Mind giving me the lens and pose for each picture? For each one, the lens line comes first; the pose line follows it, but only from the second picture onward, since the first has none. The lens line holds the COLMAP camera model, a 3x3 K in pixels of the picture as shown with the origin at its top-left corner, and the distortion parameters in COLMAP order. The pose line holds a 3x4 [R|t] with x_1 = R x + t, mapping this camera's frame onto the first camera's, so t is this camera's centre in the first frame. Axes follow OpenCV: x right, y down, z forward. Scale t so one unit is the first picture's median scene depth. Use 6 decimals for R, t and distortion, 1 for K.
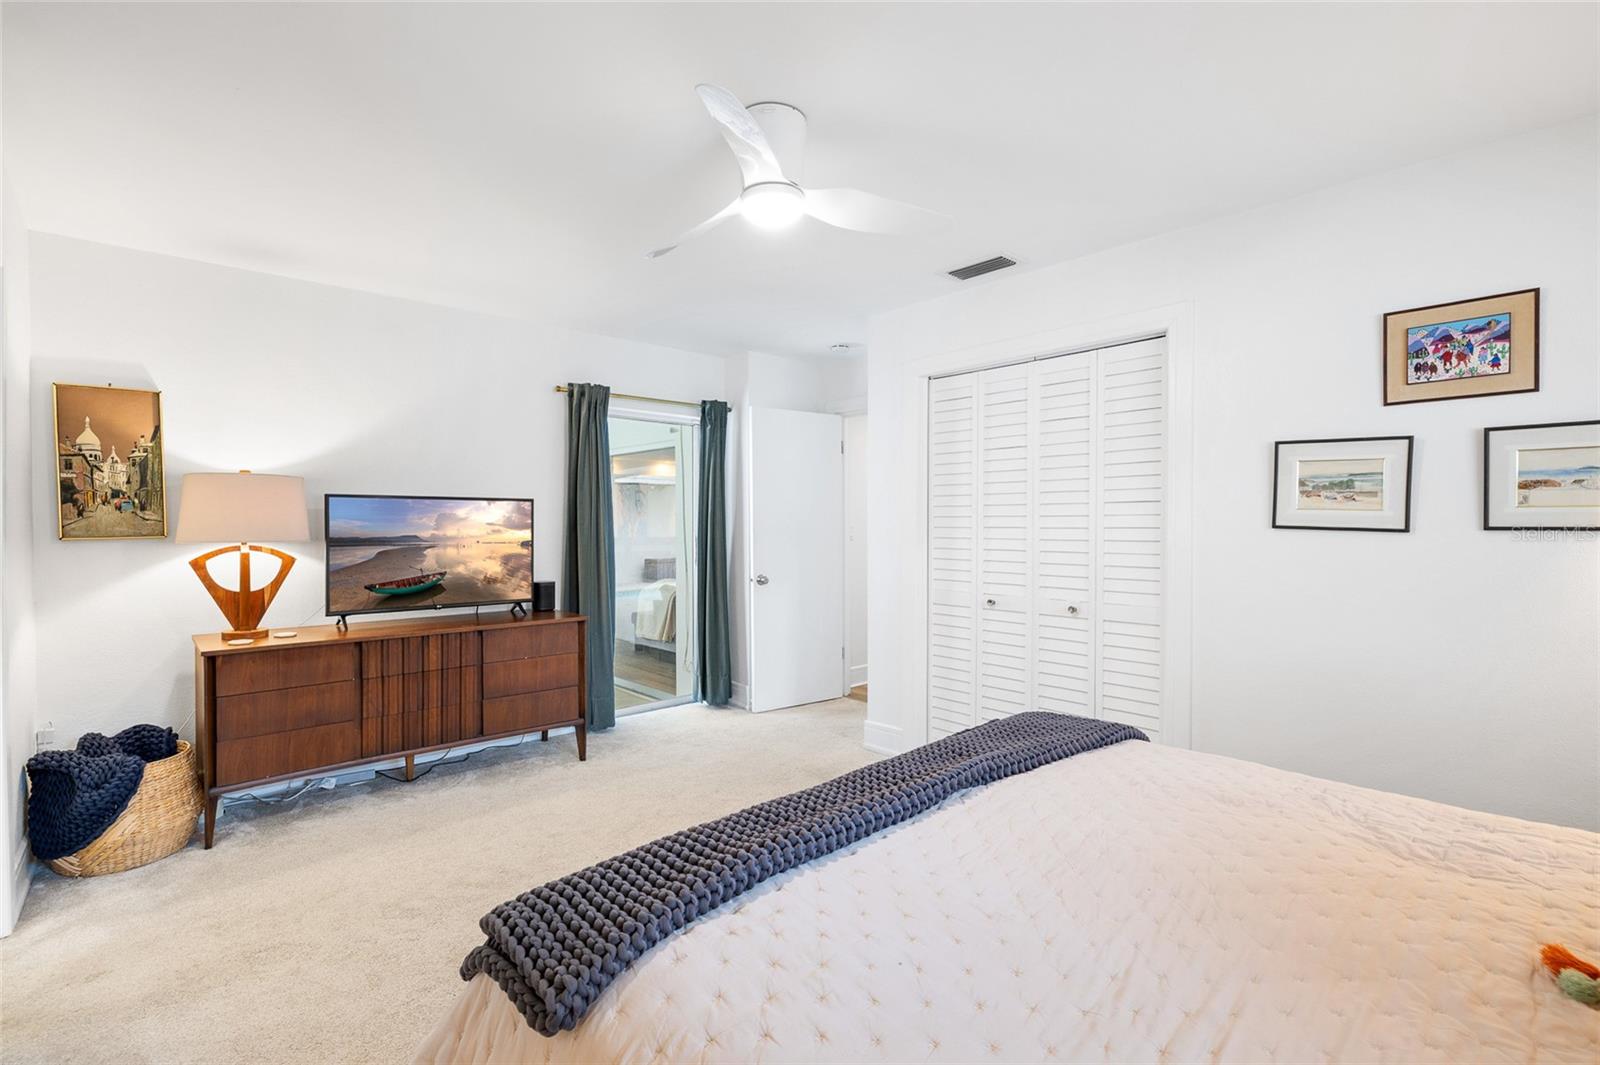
lens RADIAL K [[728.9, 0, 796.6], [0, 728.9, 530.4], [0, 0, 1]] dist [-0.000984, -0.000376]
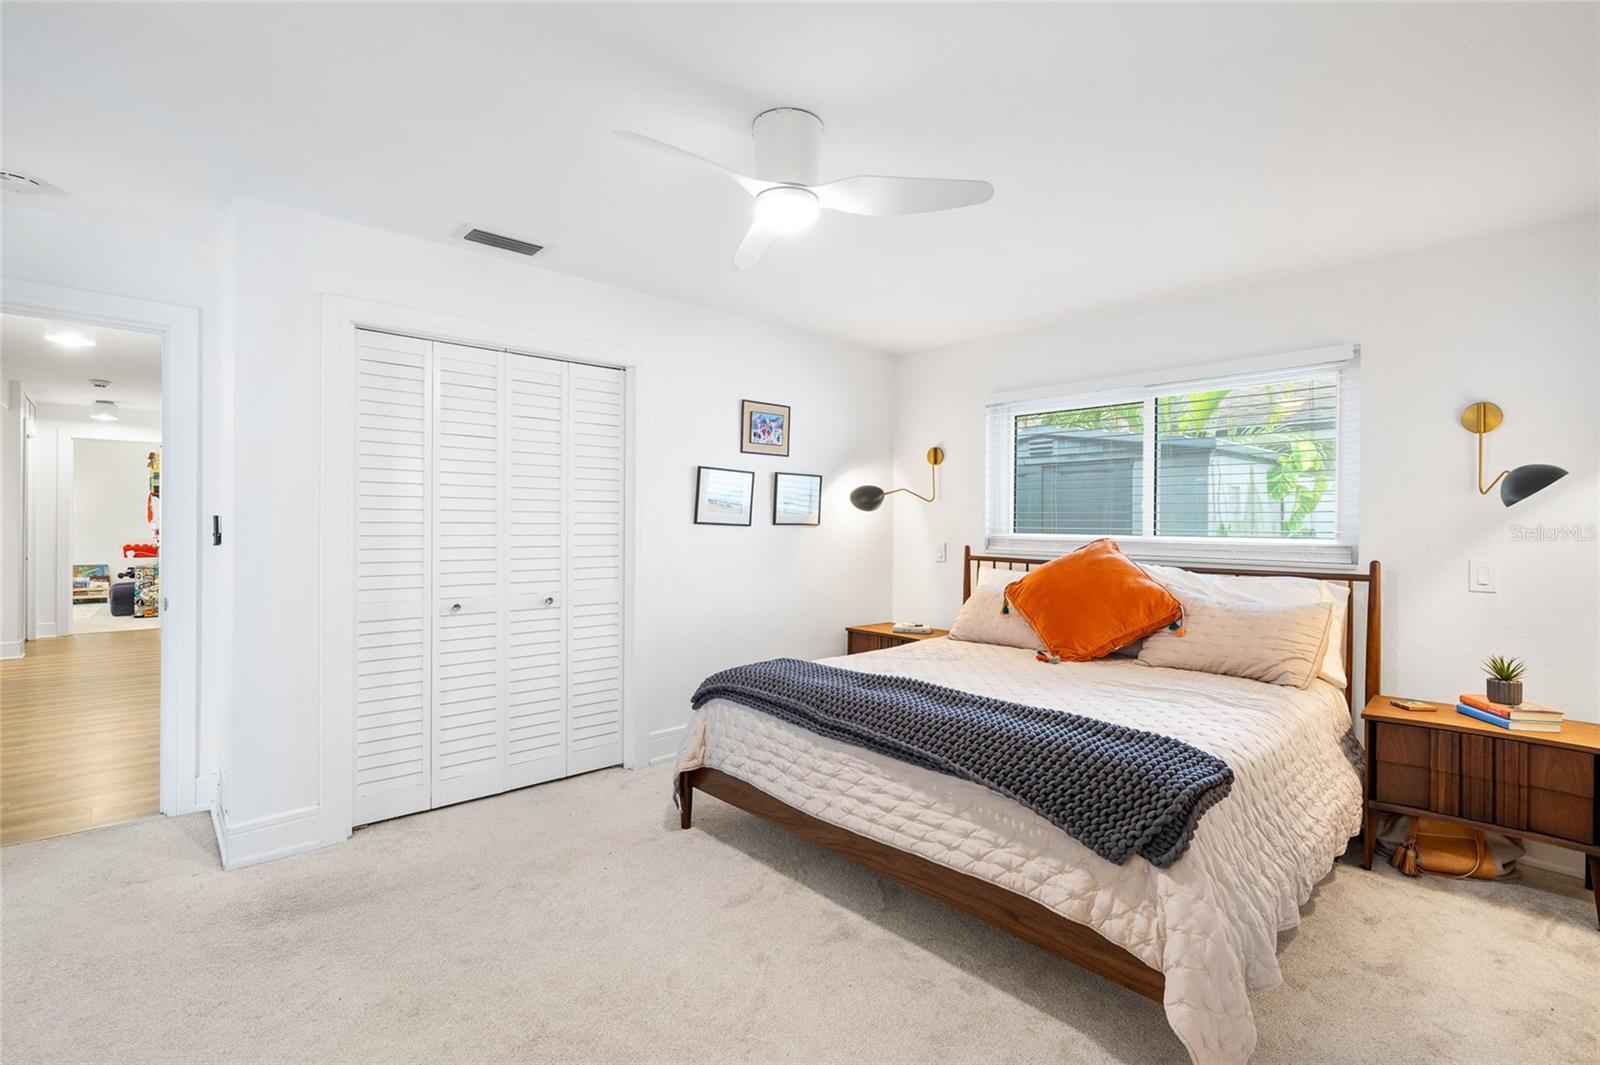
lens RADIAL K [[728.9, 0, 792.3], [0, 728.9, 503.4], [0, 0, 1]] dist [-0.000984, -0.000376]
pose [[0.017085, 0.022276, 0.999606, -0.930206], [-0.003331, 0.999748, -0.022222, -0.013738], [-0.999848, -0.002950, 0.017155, 0.870769]]
